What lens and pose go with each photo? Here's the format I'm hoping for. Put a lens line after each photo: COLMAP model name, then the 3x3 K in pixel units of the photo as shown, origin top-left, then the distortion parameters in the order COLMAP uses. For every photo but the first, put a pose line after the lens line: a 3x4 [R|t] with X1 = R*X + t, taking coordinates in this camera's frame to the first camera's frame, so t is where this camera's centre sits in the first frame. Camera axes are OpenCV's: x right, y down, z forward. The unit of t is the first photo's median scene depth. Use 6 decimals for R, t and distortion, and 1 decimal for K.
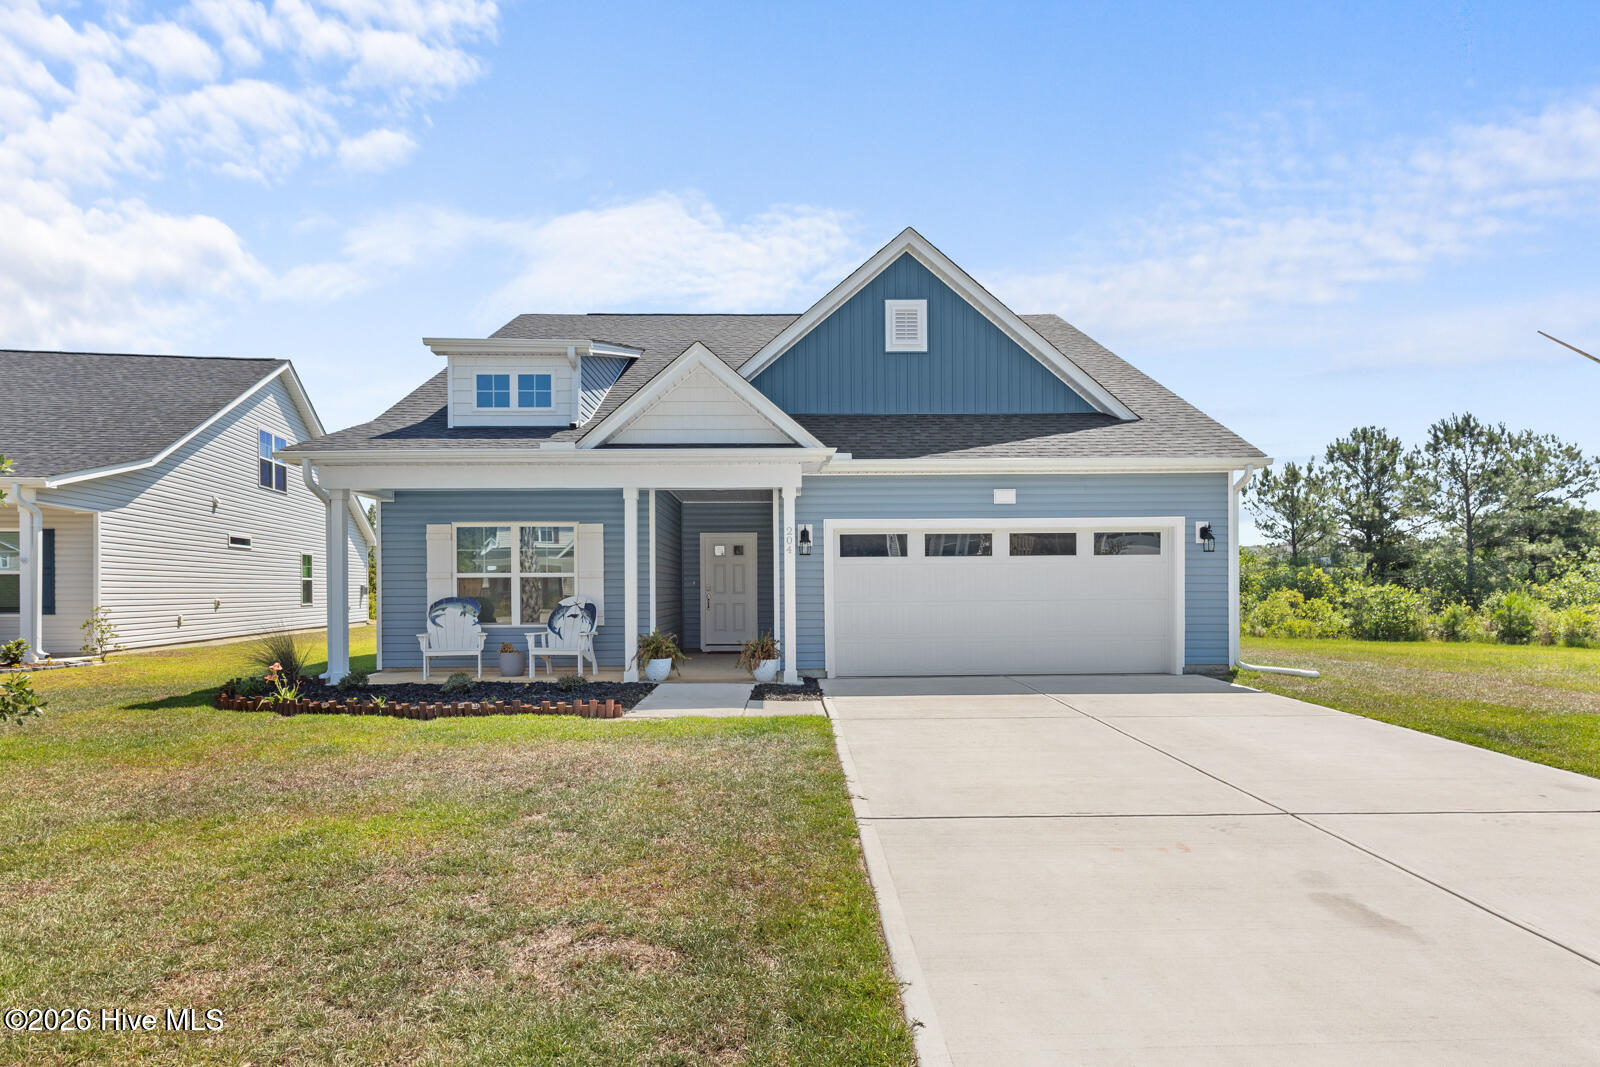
lens RADIAL K [[882.0, 0, 792.9], [0, 882.0, 590.4], [0, 0, 1]] dist [-0.002671, -0.000116]
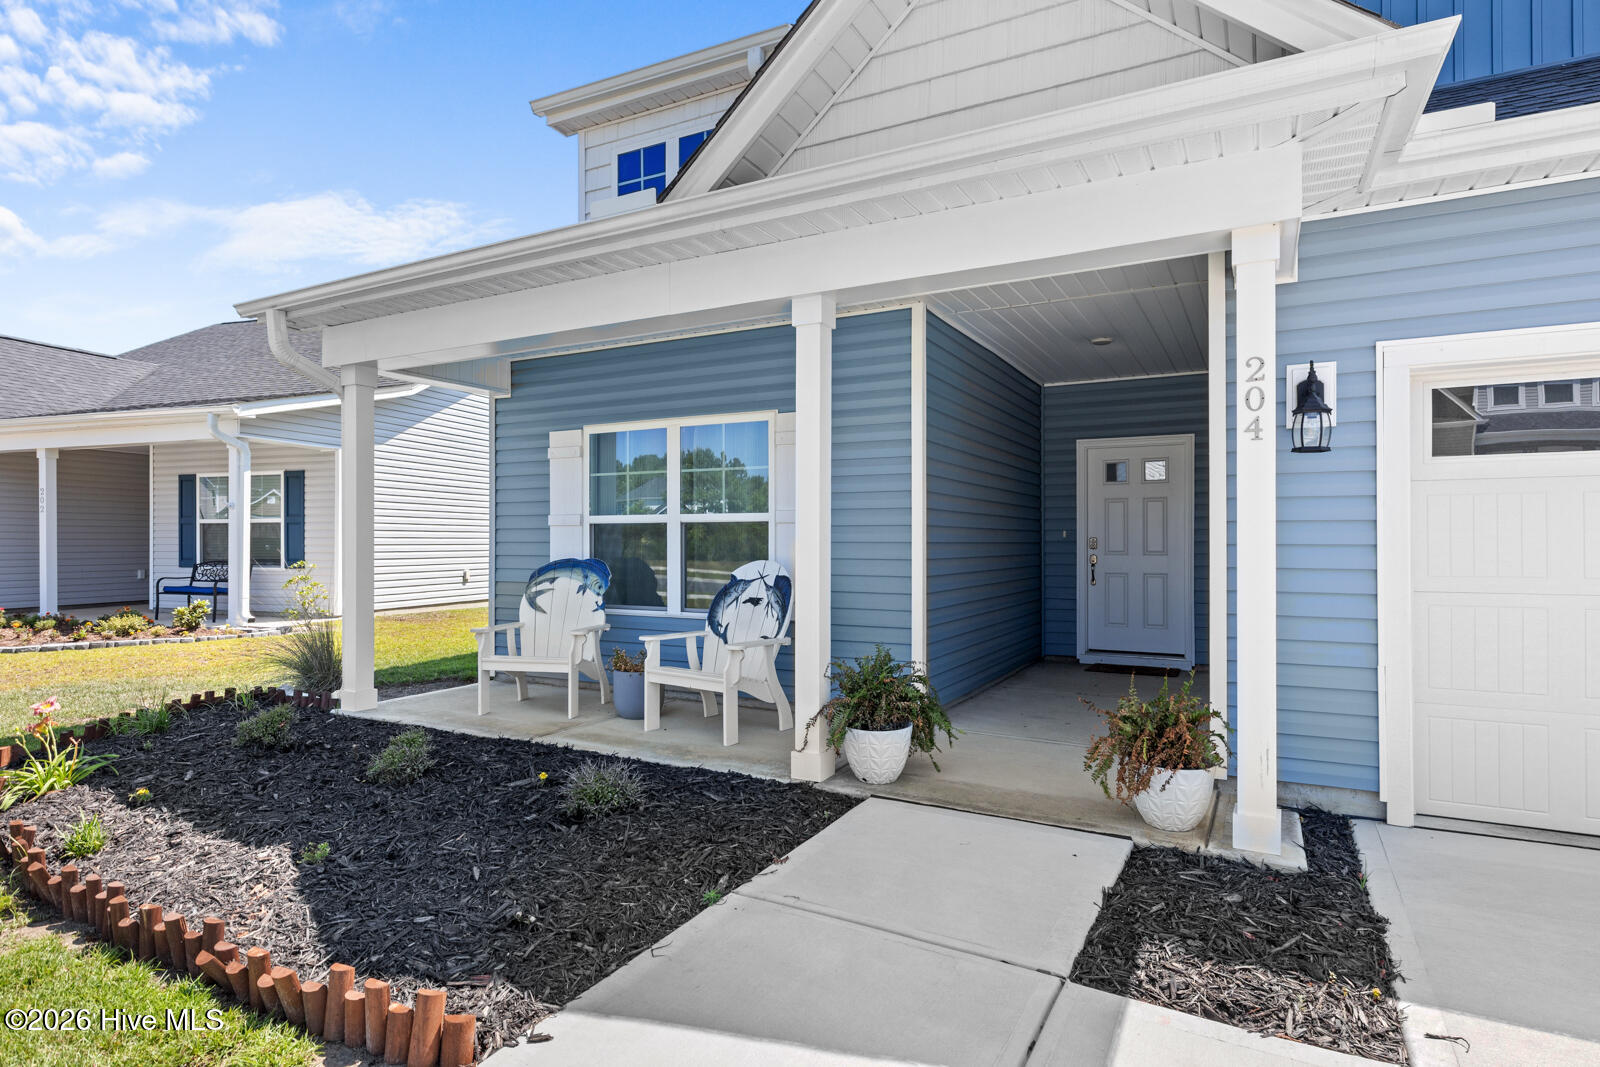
lens RADIAL K [[863.0, 0, 799.5], [0, 863.0, 539.7], [0, 0, 1]] dist [0.000512, 0.000035]
pose [[0.873436, 0.004756, -0.486916, 0.003703], [-0.005737, 0.999983, -0.000524, -0.004678], [0.486905, 0.003251, 0.873449, 0.598178]]
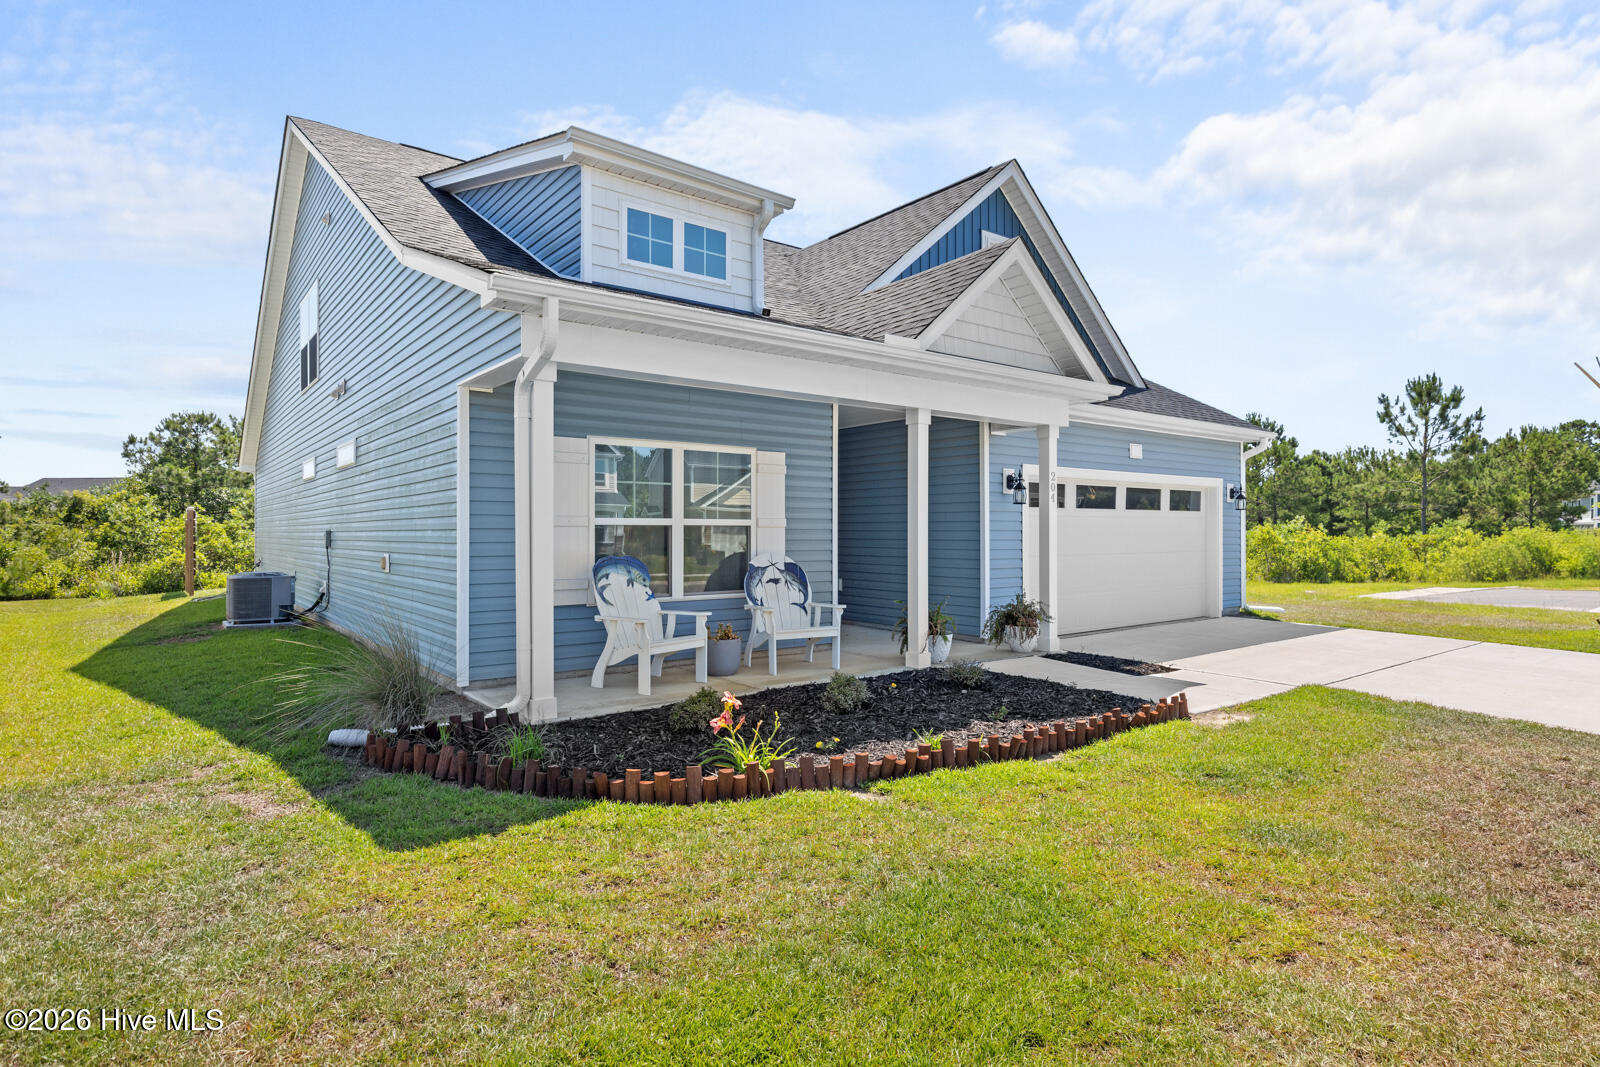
lens RADIAL K [[847.9, 0, 800.0], [0, 847.9, 533.5], [0, 0, 1]] dist [-0.000534, 0.000071]
pose [[0.799544, 0.004851, 0.600588, -0.640097], [-0.001954, 0.999983, -0.005474, -0.005402], [-0.600605, 0.003203, 0.799540, 0.443552]]
